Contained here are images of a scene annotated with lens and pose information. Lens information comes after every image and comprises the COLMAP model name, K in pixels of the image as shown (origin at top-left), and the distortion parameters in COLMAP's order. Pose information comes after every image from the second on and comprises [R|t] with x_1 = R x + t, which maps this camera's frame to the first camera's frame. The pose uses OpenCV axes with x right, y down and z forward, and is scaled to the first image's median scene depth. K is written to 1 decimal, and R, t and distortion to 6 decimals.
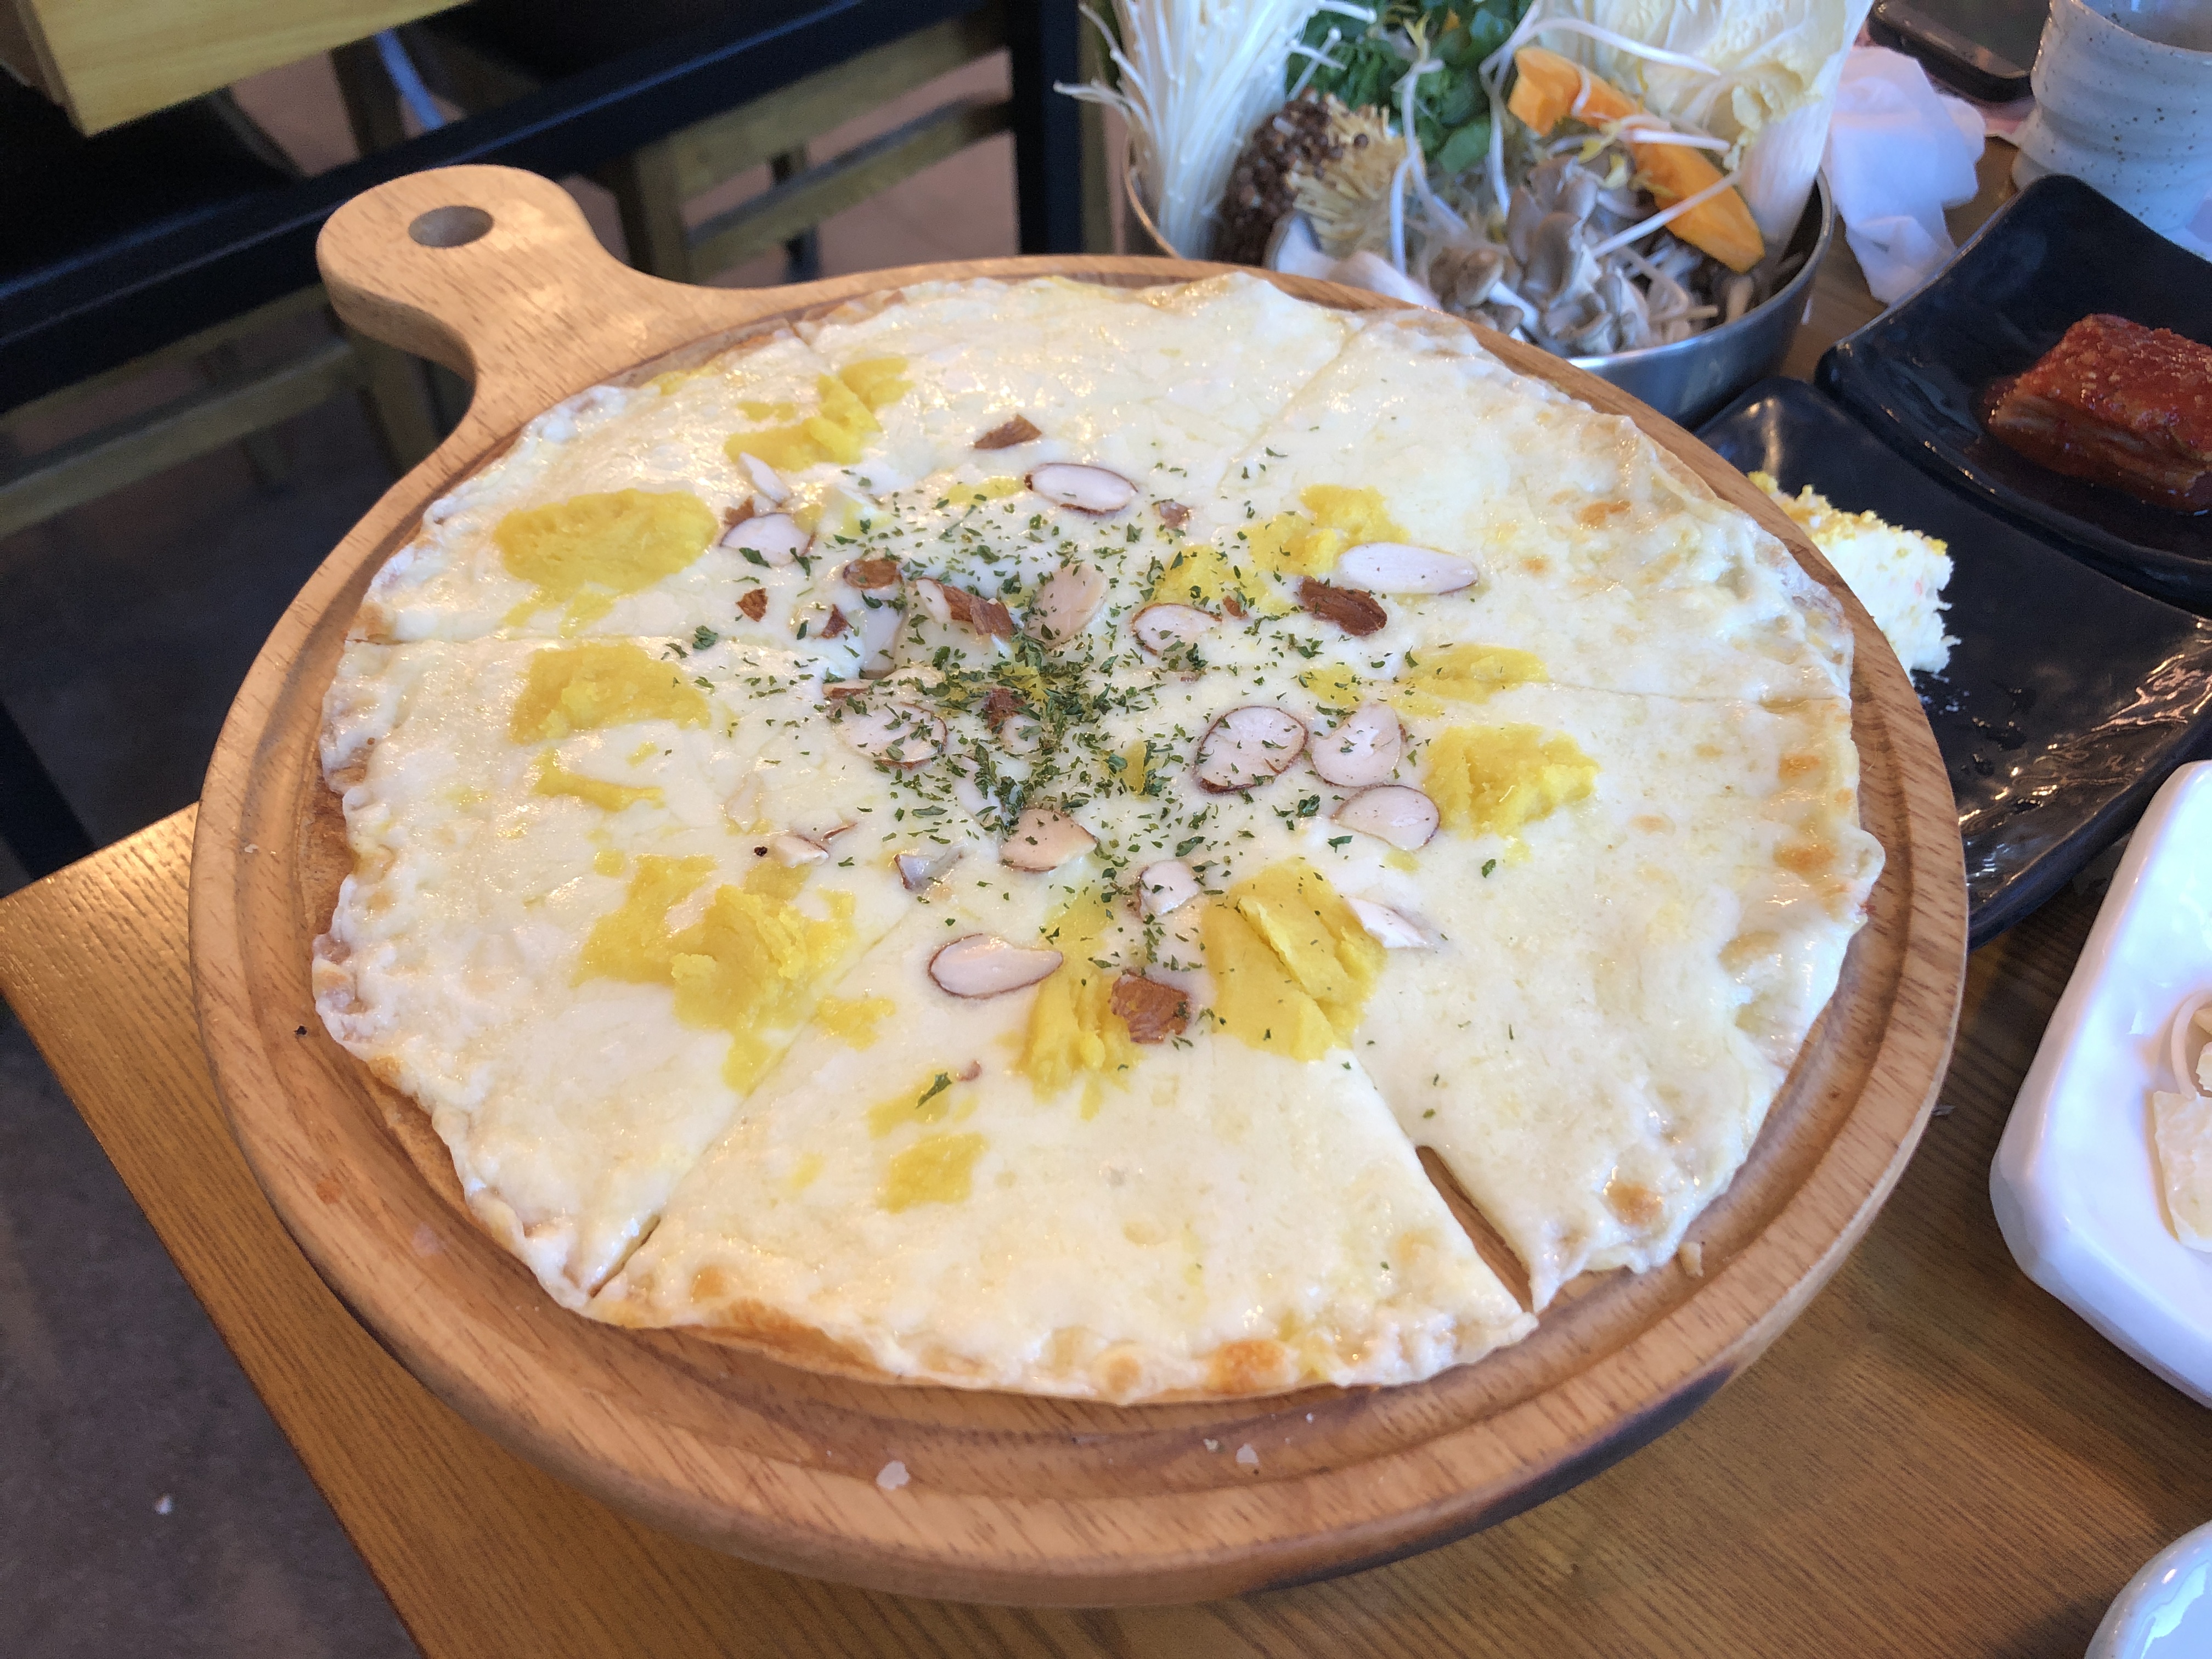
lens RADIAL K [[1795.0, 0, 1141.4], [0, 1795.0, 859.0], [0, 0, 1]] dist [0.013606, -0.003563]
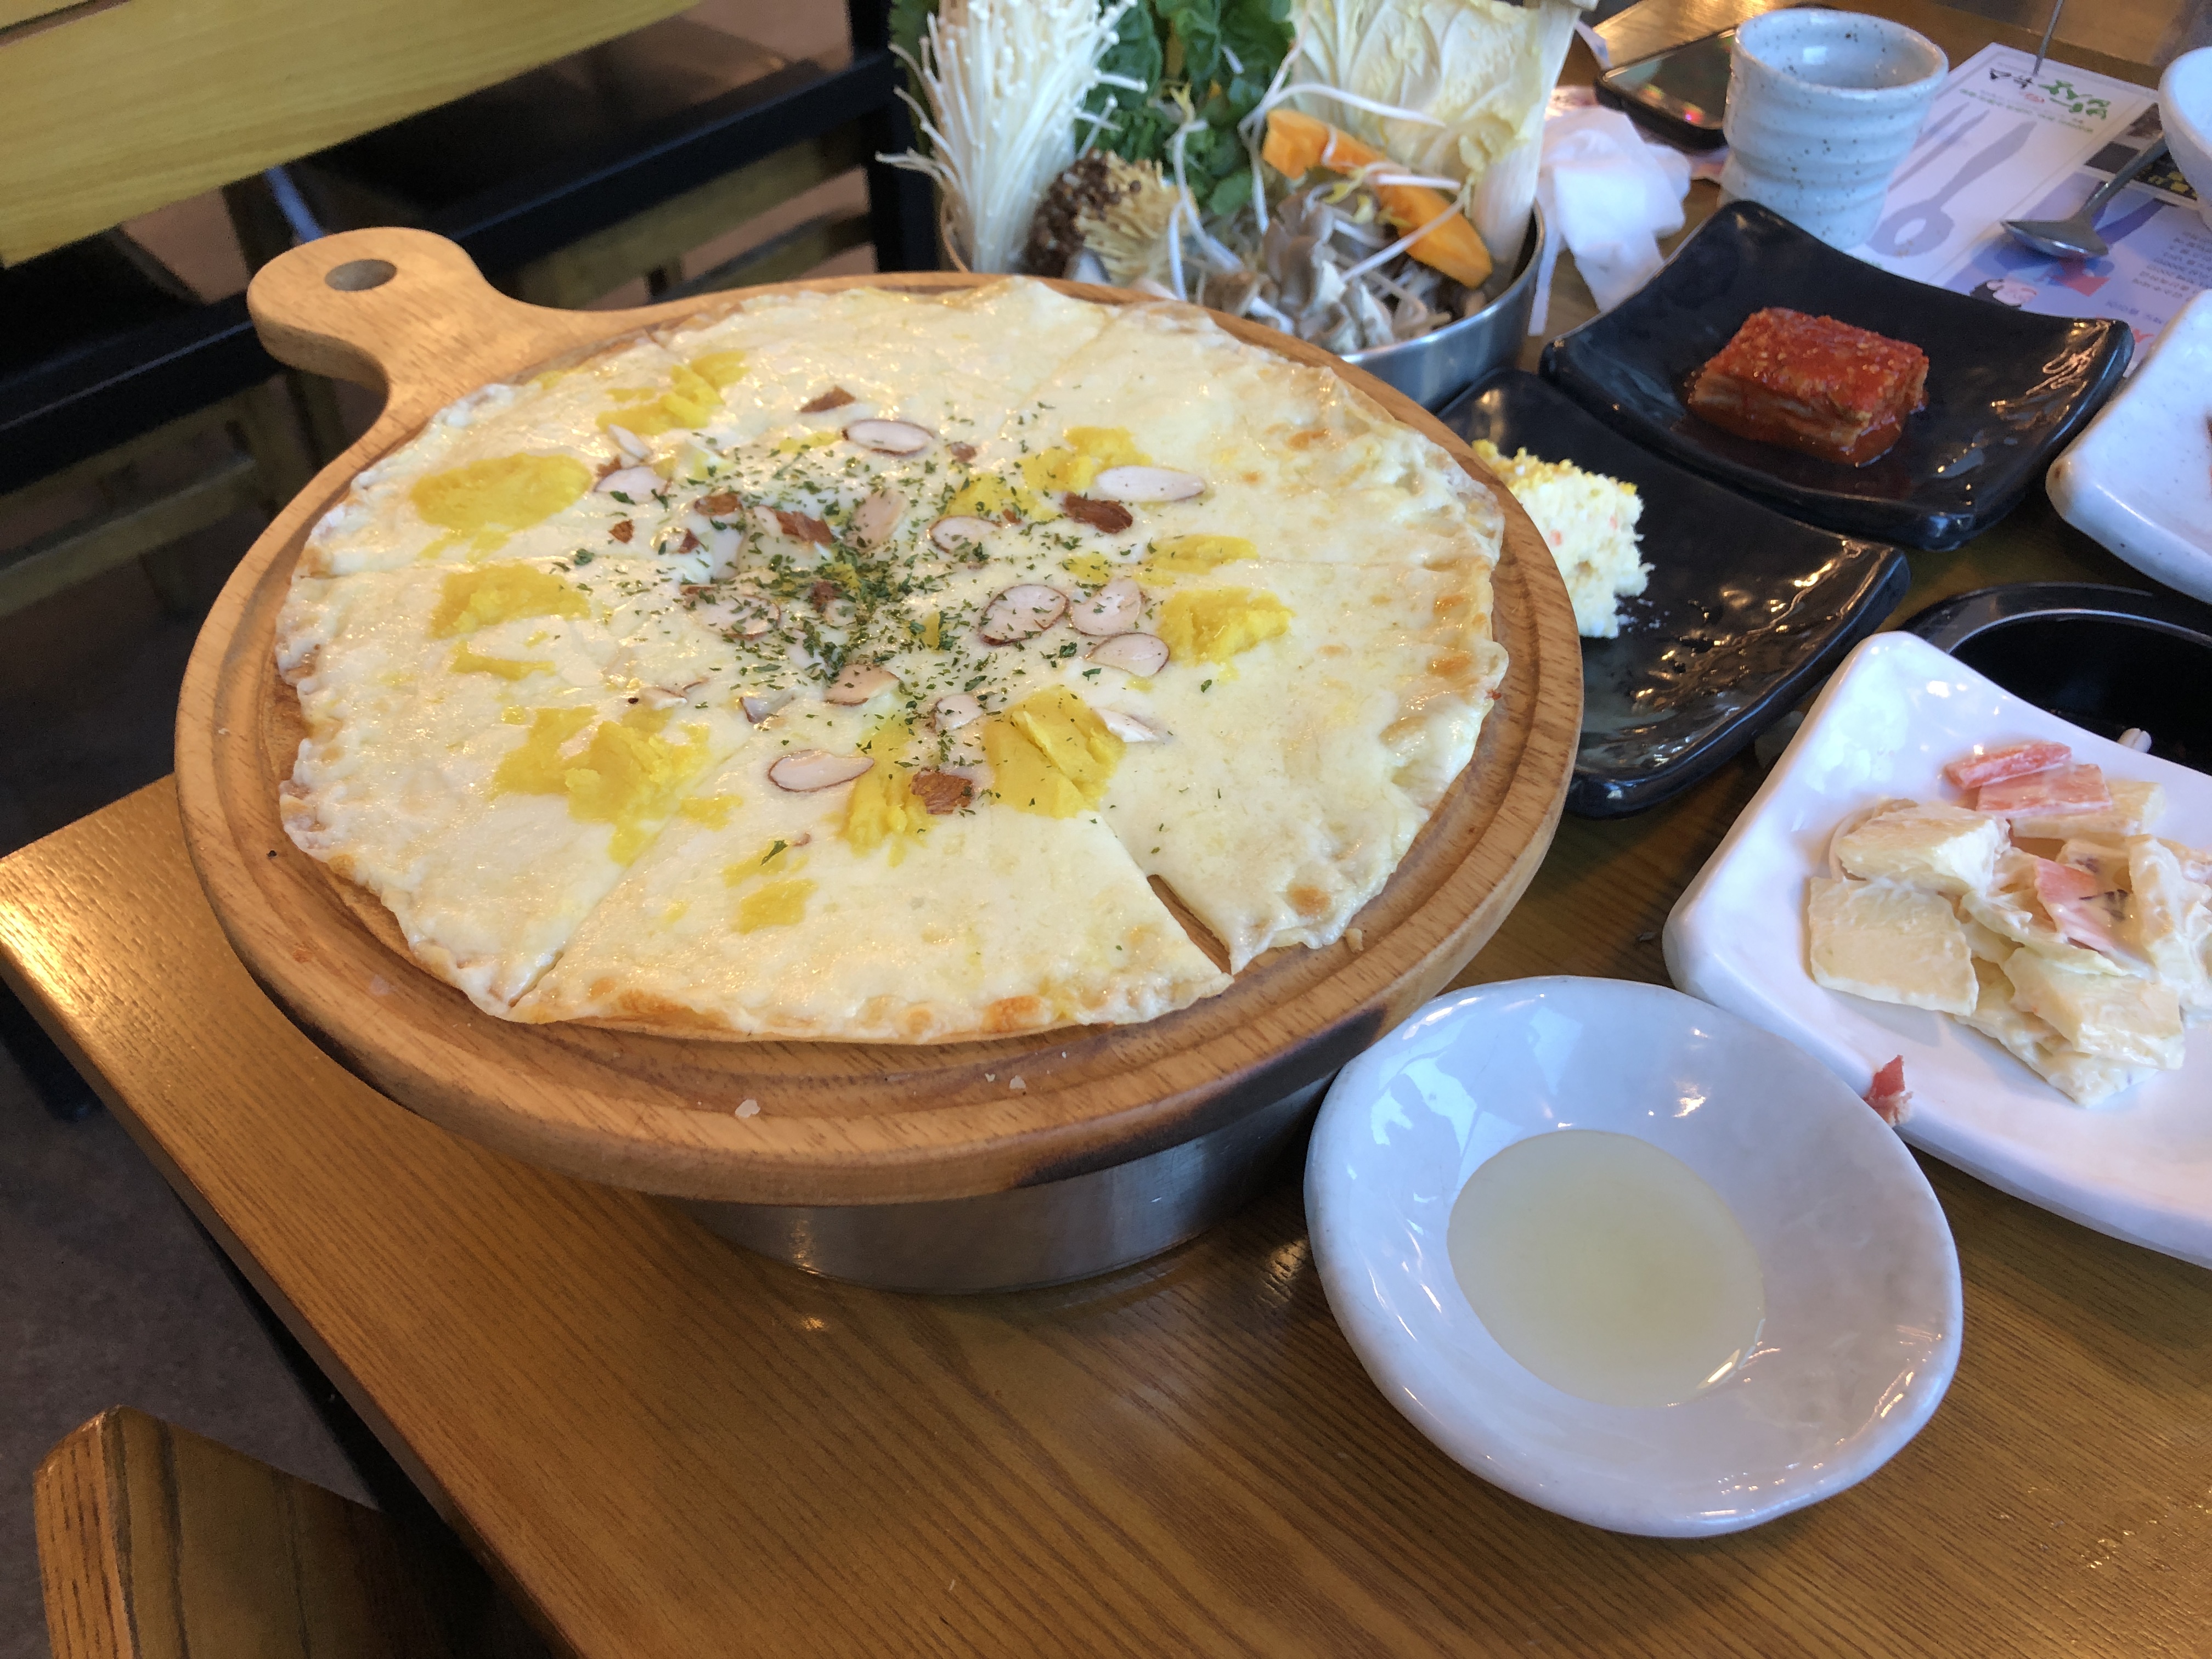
lens RADIAL K [[1801.5, 0, 1106.0], [0, 1801.5, 829.5], [0, 0, 1]] dist [0.047517, -0.118314]
pose [[0.997889, -0.054514, 0.035307, 0.062571], [0.057030, 0.995574, -0.074695, 0.177125], [-0.031079, 0.076551, 0.996581, -0.243944]]
